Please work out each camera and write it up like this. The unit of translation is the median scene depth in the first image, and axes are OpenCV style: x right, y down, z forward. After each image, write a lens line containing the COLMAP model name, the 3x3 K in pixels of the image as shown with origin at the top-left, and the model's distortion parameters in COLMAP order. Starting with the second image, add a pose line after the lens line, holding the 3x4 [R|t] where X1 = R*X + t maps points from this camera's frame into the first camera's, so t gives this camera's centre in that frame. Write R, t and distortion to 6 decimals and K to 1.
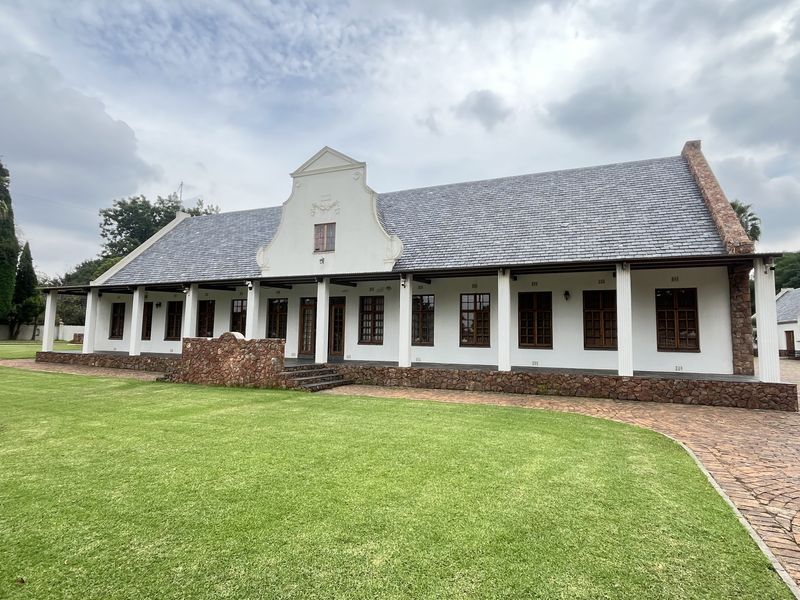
lens RADIAL K [[431.7, 0, 402.0], [0, 431.7, 299.5], [0, 0, 1]] dist [-0.000966, -0.001118]
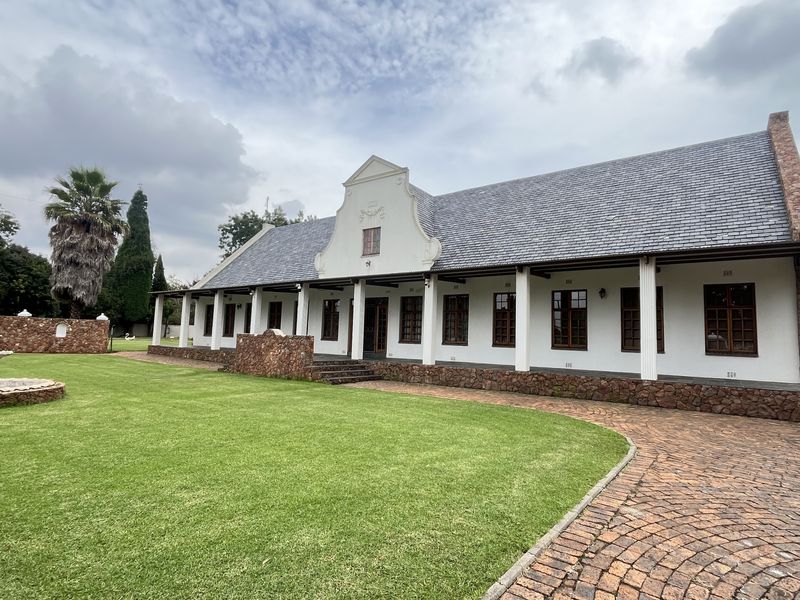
lens RADIAL K [[431.7, 0, 397.9], [0, 431.7, 298.9], [0, 0, 1]] dist [-0.000966, -0.001118]
pose [[0.971832, -0.007583, -0.235552, 0.179076], [0.005755, 0.999948, -0.008446, 0.008214], [0.235604, 0.006853, 0.971825, -0.013612]]
